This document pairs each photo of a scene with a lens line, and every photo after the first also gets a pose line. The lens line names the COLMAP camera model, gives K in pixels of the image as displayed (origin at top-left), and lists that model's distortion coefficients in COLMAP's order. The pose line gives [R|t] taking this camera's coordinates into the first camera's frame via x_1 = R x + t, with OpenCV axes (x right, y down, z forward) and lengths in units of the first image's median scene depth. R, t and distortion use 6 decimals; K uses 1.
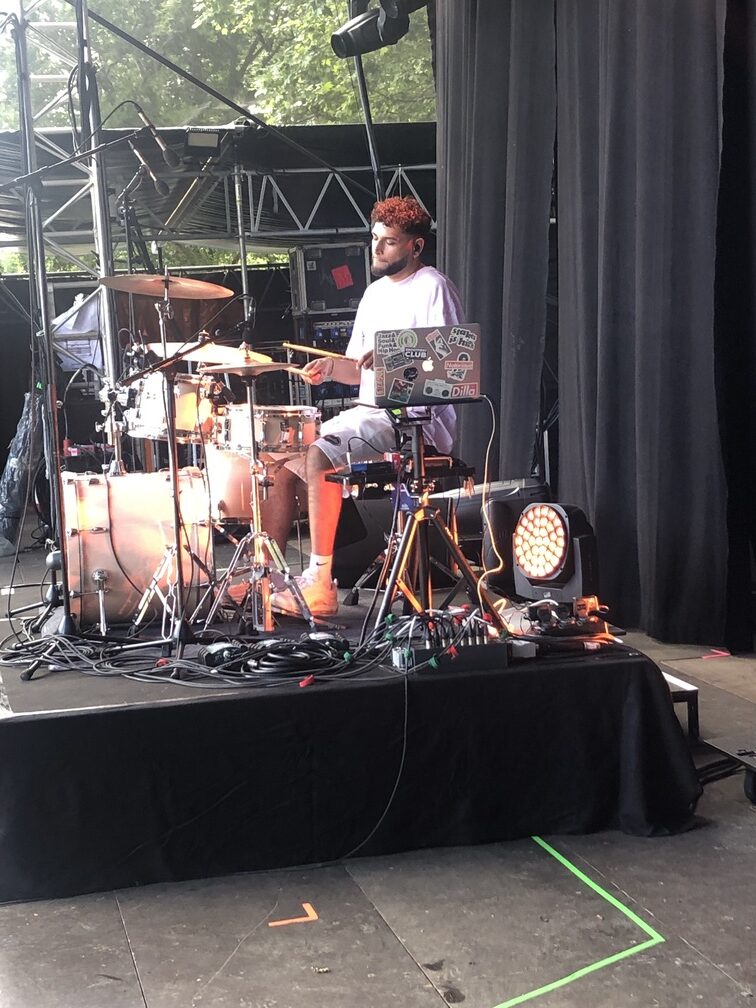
lens RADIAL K [[1793.5, 0, 366.7], [0, 1793.5, 505.0], [0, 0, 1]] dist [0.216943, -1.131050]
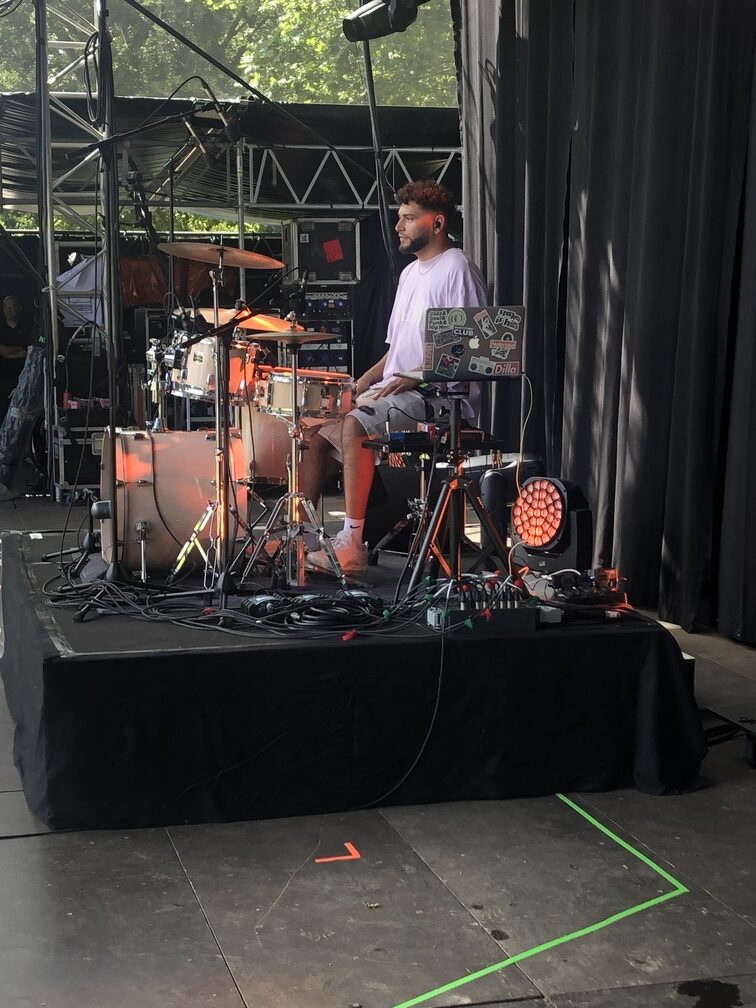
lens RADIAL K [[1710.1, 0, 368.9], [0, 1710.1, 506.4], [0, 0, 1]] dist [0.227862, -1.257366]
pose [[0.998164, 0.048374, 0.036437, -0.054794], [-0.049165, 0.998567, 0.021123, -0.000164], [-0.035363, -0.022876, 0.999113, -0.010256]]
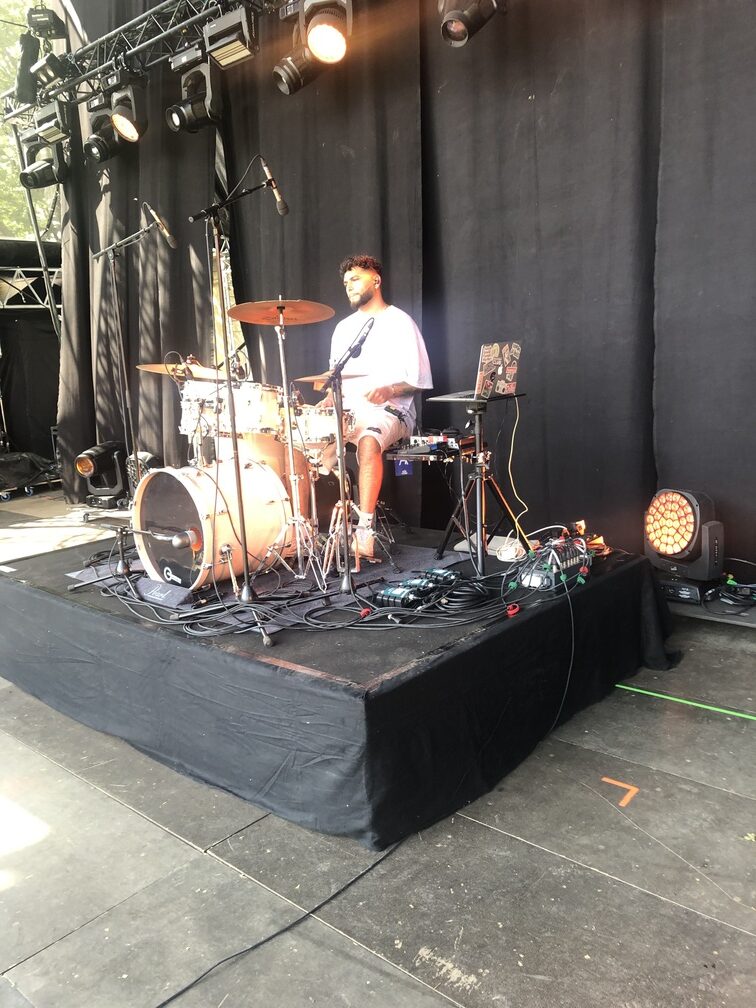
lens RADIAL K [[832.7, 0, 378.0], [0, 832.7, 504.0], [0, 0, 1]] dist [0.016472, -0.009143]
pose [[0.821066, -0.100657, 0.561889, -0.395398], [0.072073, 0.994733, 0.072880, -0.026486], [-0.566266, -0.019342, 0.823996, 0.485978]]
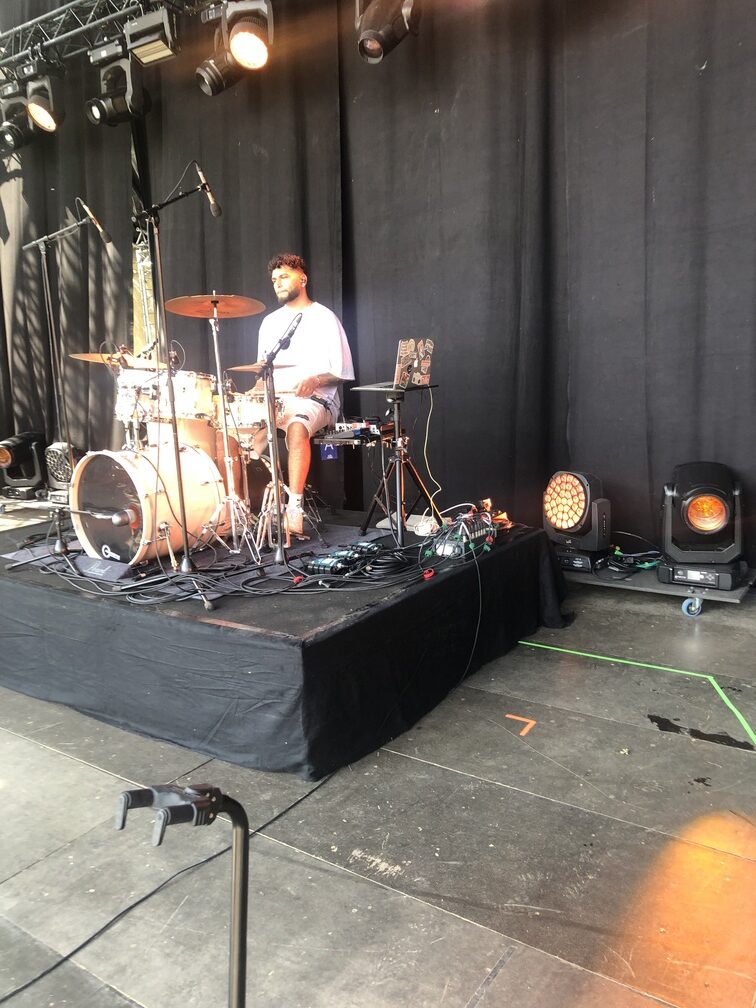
lens RADIAL K [[822.6, 0, 408.1], [0, 822.6, 504.7], [0, 0, 1]] dist [0.074348, -0.099560]
pose [[0.736676, -0.111057, 0.667064, -0.437454], [0.070724, 0.993666, 0.087327, -0.017419], [-0.672537, -0.017155, 0.739864, 0.442314]]
